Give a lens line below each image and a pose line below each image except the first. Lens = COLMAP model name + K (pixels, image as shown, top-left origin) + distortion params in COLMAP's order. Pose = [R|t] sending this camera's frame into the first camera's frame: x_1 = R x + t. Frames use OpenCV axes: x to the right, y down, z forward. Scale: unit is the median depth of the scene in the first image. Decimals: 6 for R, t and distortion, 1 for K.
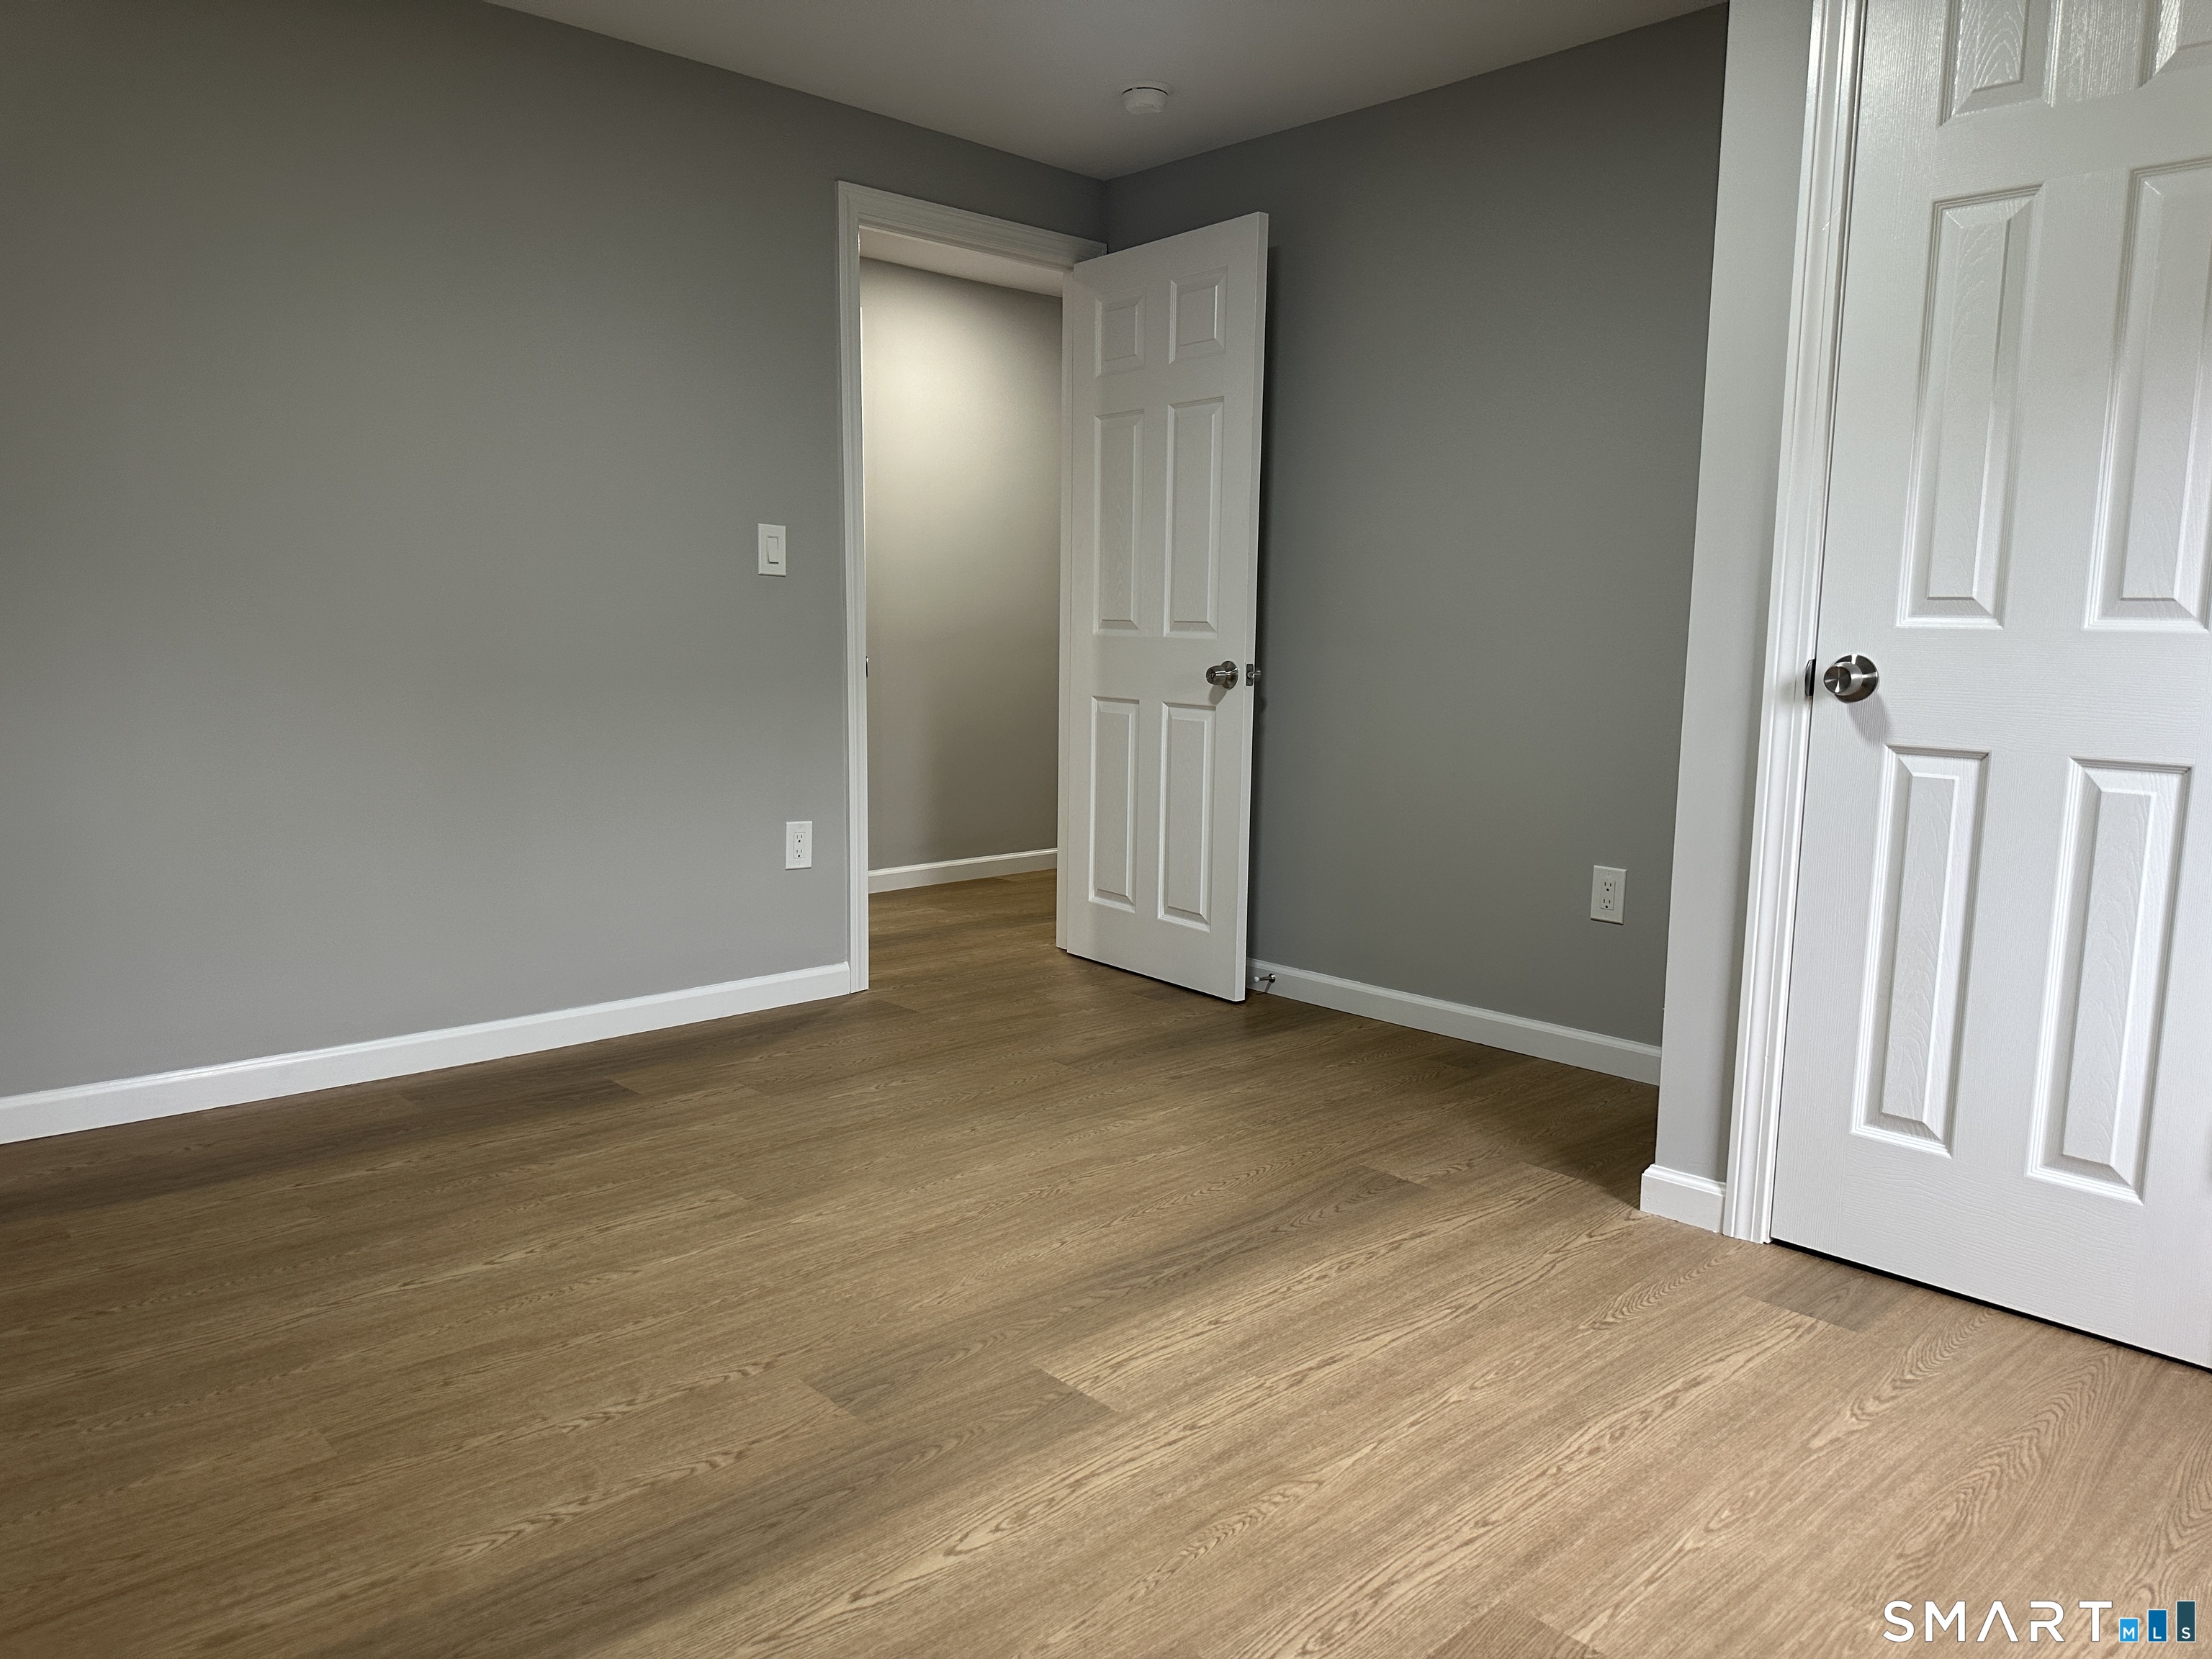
lens RADIAL K [[1566.2, 0, 1106.9], [0, 1566.2, 822.2], [0, 0, 1]] dist [0.034288, -0.017077]
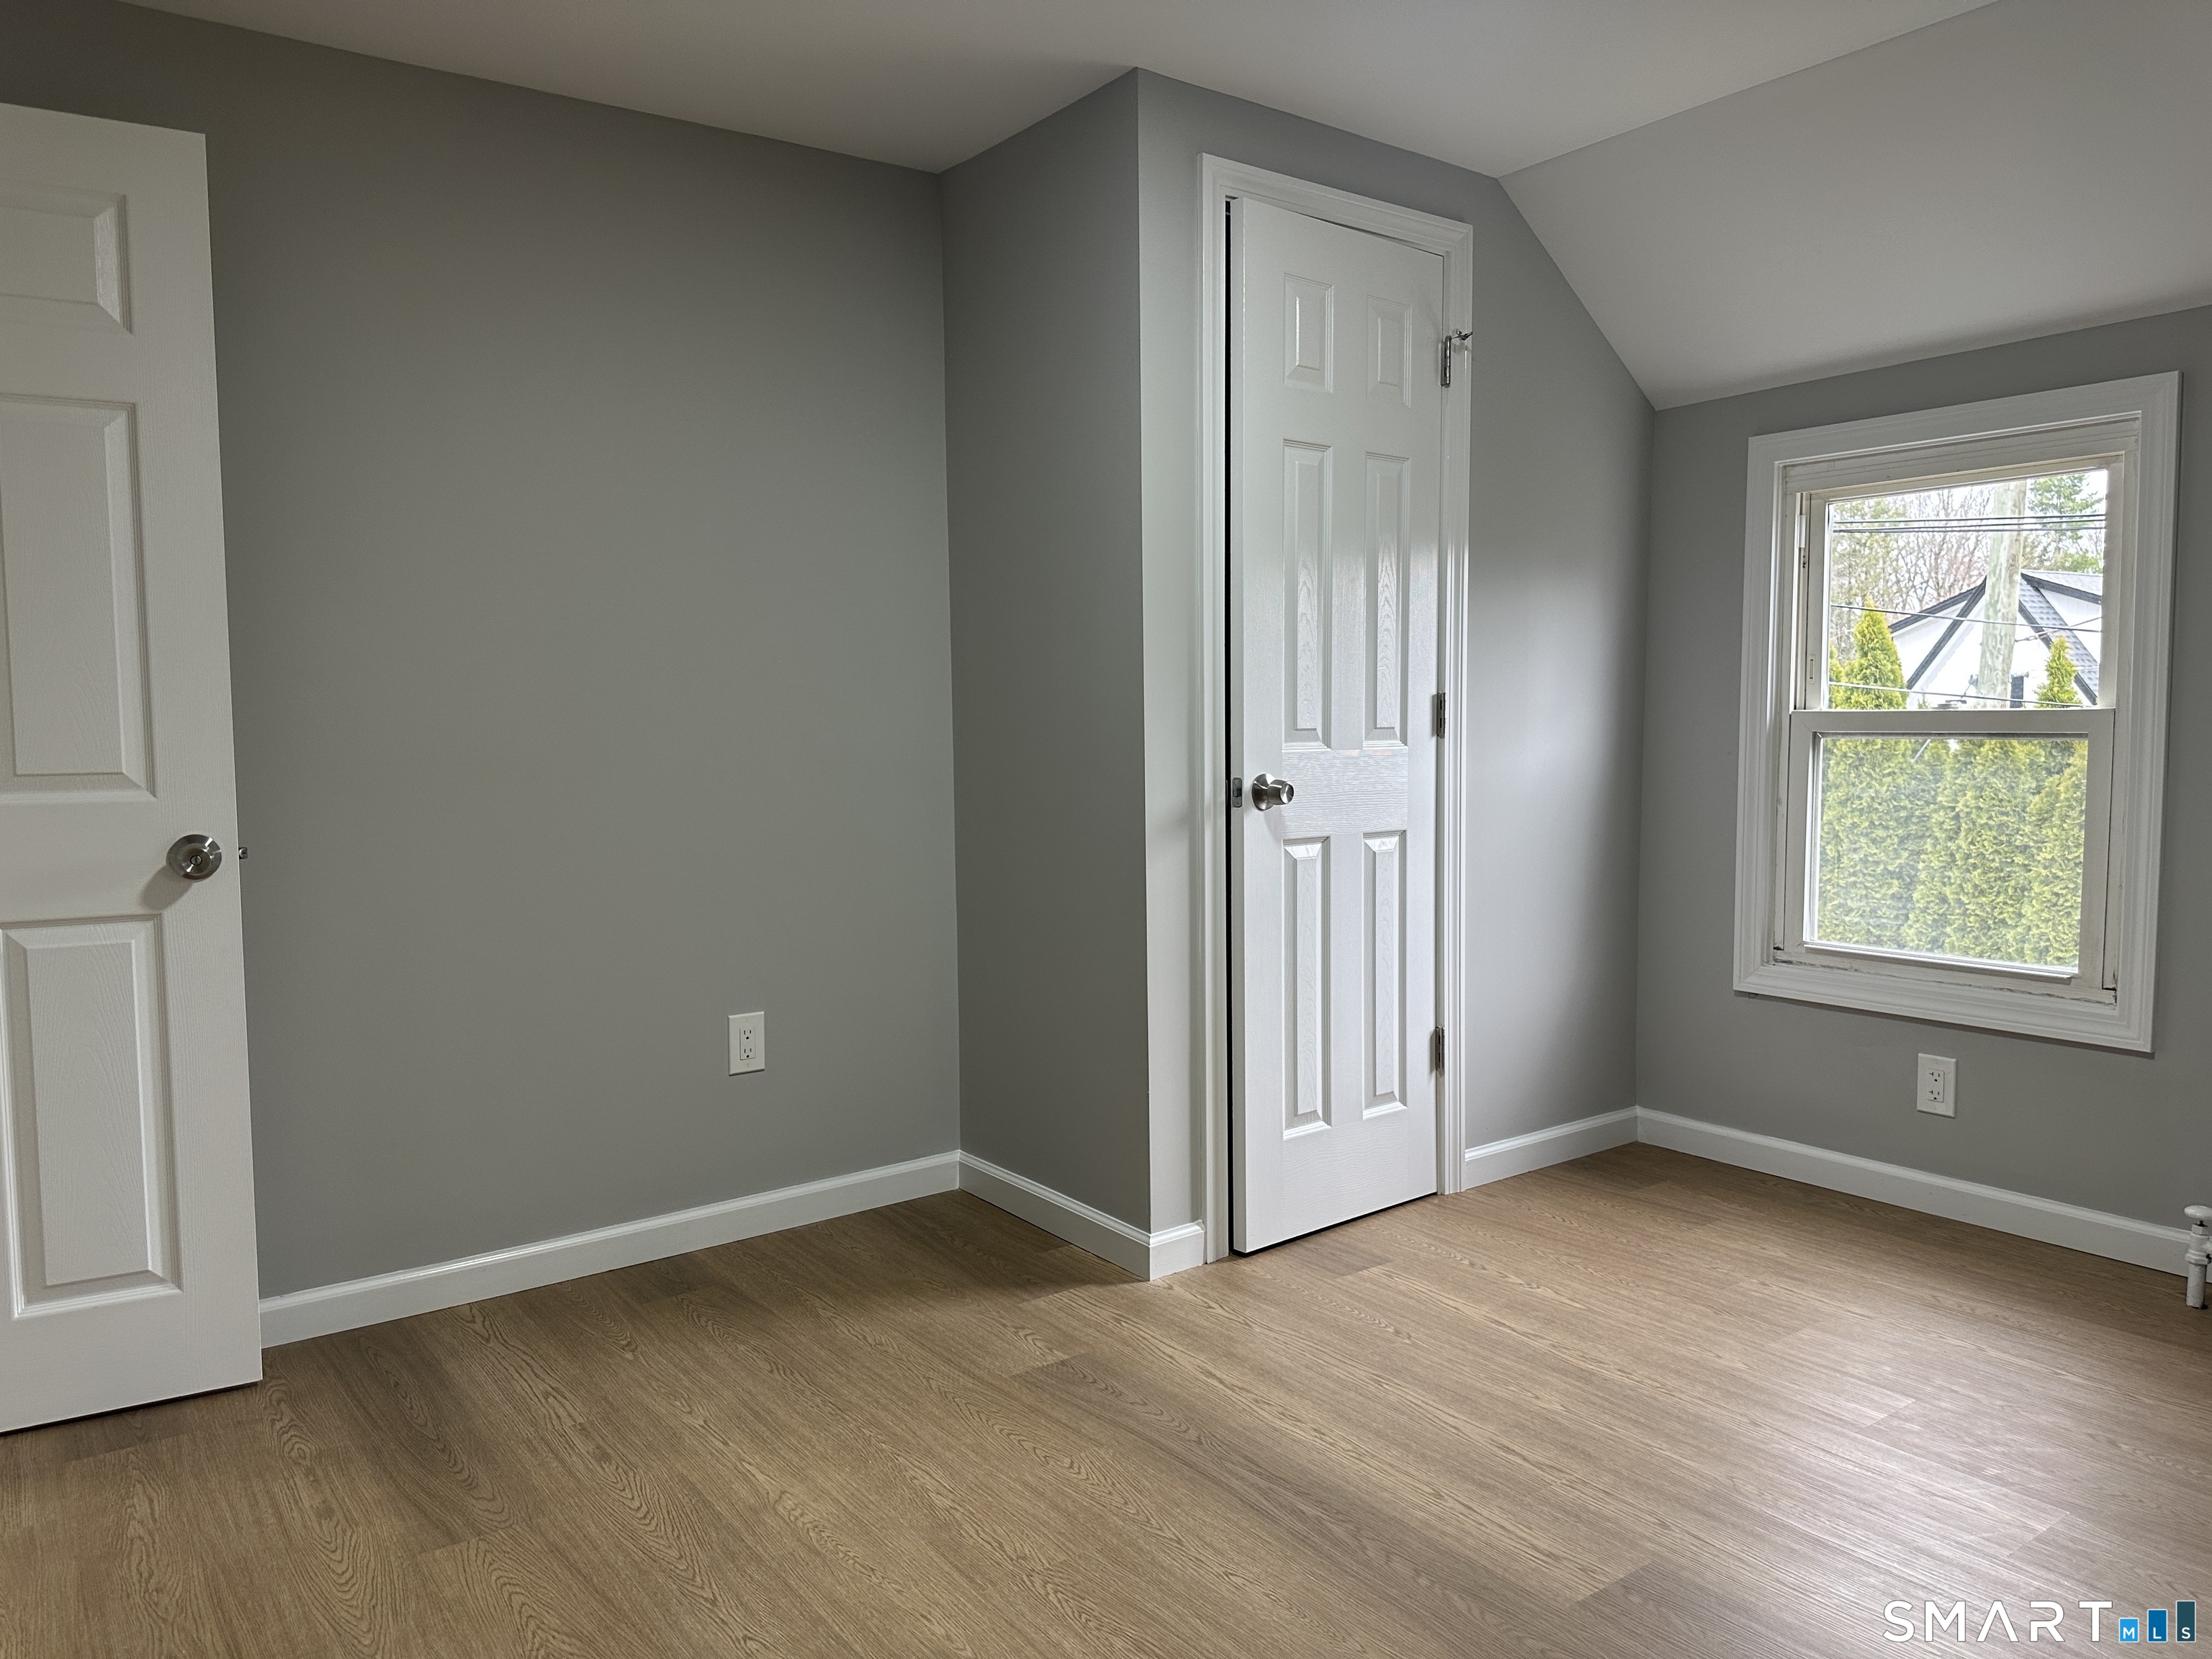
lens RADIAL K [[1566.2, 0, 1112.6], [0, 1566.2, 846.0], [0, 0, 1]] dist [0.034288, -0.017077]
pose [[0.104836, -0.100021, 0.989447, -0.690684], [0.134034, 0.987273, 0.085600, -0.146145], [-0.985416, 0.123645, 0.116908, 0.825789]]
